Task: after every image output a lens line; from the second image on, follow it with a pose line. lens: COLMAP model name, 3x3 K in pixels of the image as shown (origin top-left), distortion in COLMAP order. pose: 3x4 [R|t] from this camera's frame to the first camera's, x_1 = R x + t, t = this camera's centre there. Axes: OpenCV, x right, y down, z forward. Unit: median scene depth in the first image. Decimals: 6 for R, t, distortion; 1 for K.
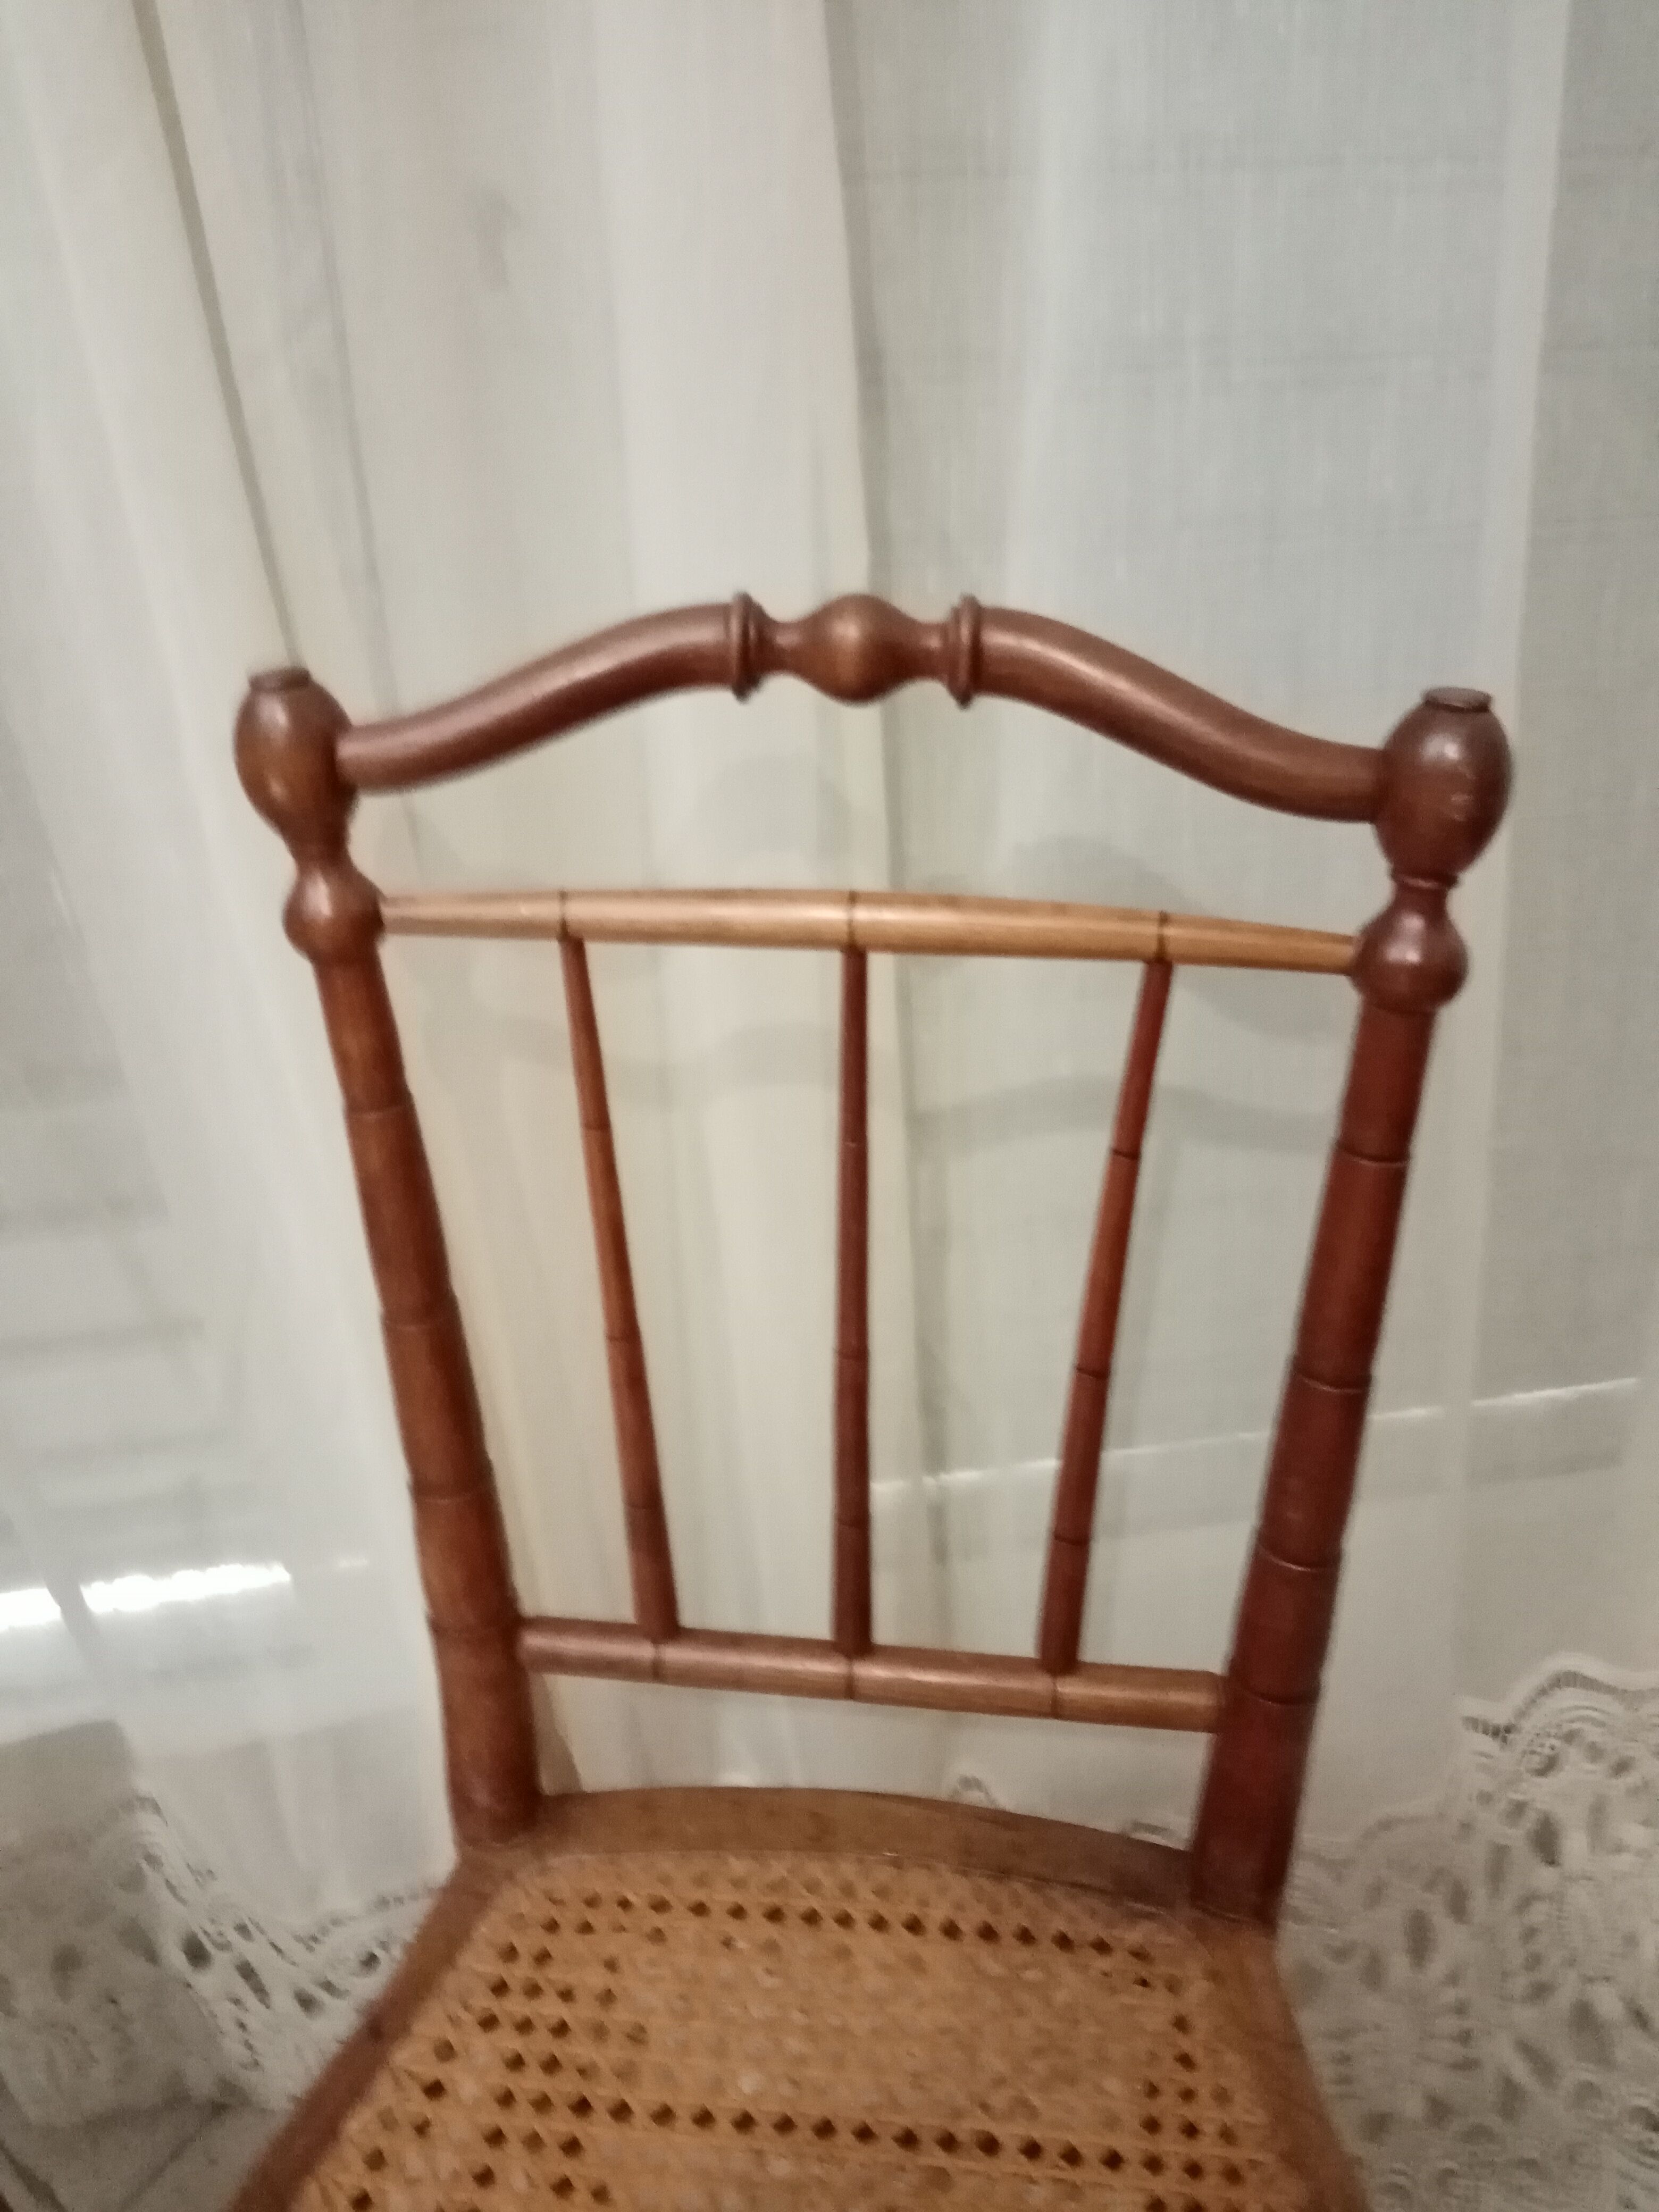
lens RADIAL K [[1775.1, 0, 807.2], [0, 1775.1, 1098.0], [0, 0, 1]] dist [-0.000100, -0.001456]
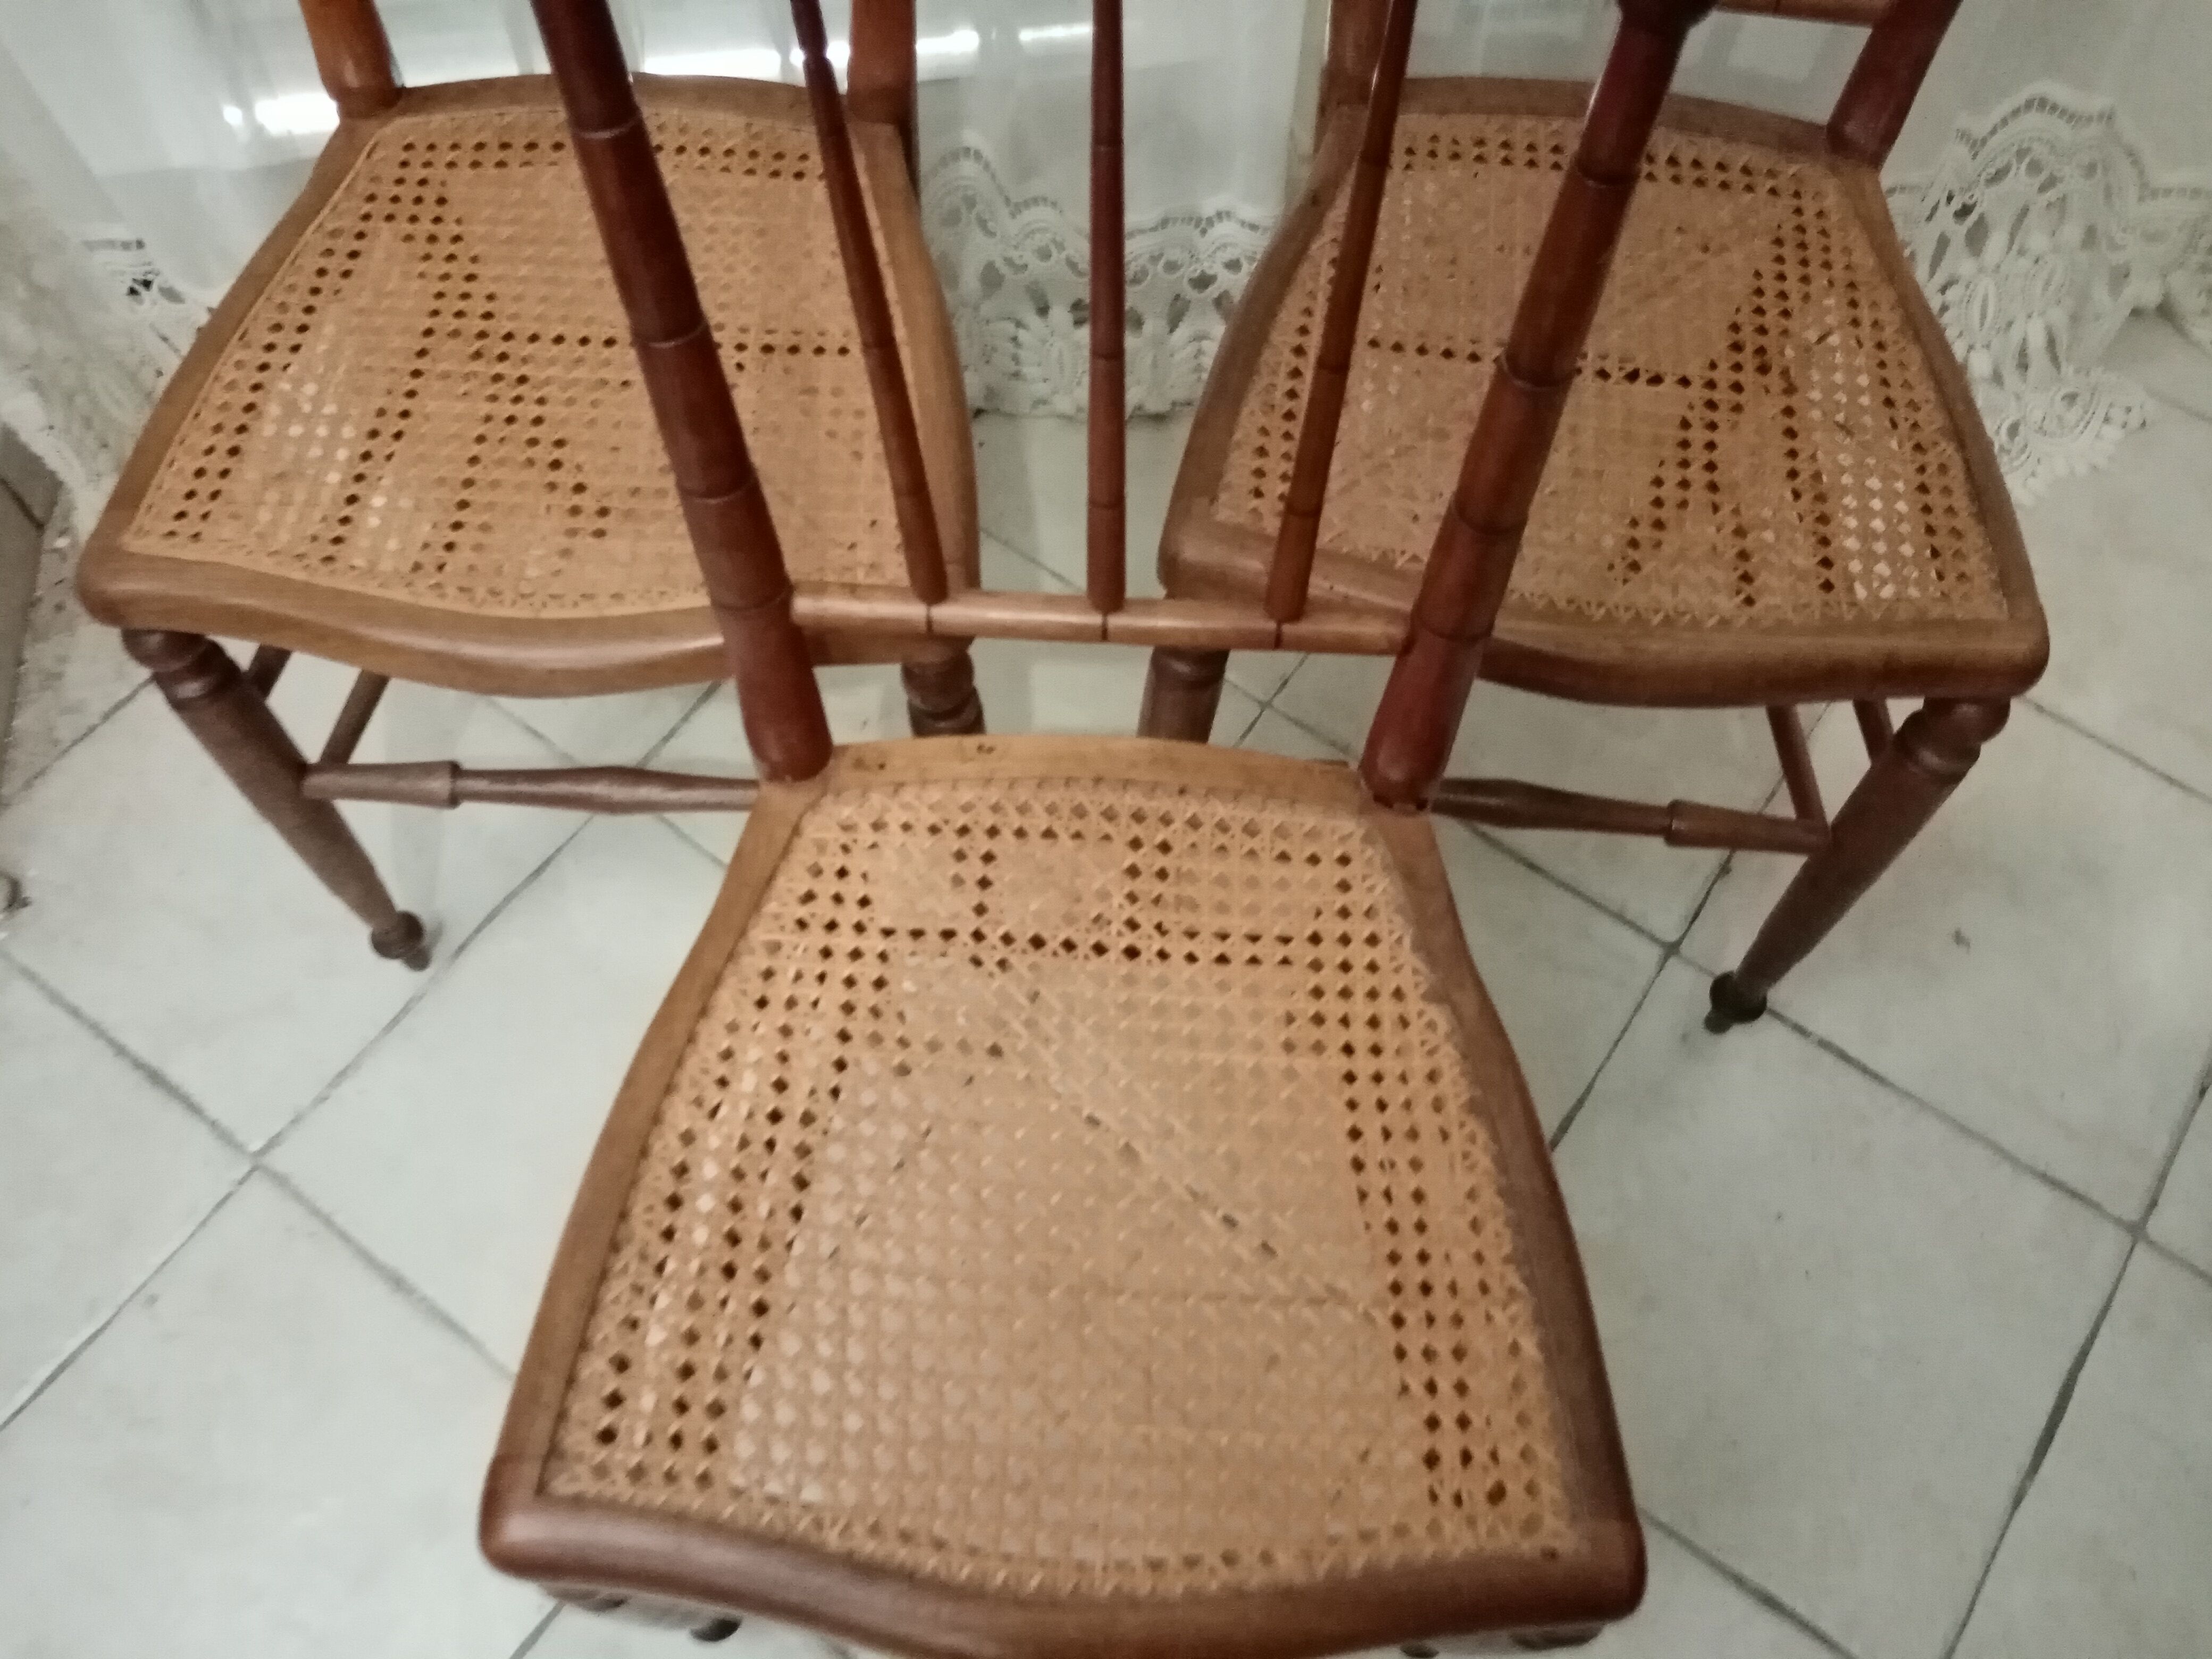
lens RADIAL K [[1739.7, 0, 1110.1], [0, 1739.7, 912.2], [0, 0, 1]] dist [-0.073576, 0.051010]
pose [[0.999497, 0.017083, 0.026711, -0.408252], [-0.029541, 0.807730, 0.588811, 0.136628], [-0.011517, -0.589305, 0.807829, -0.517644]]
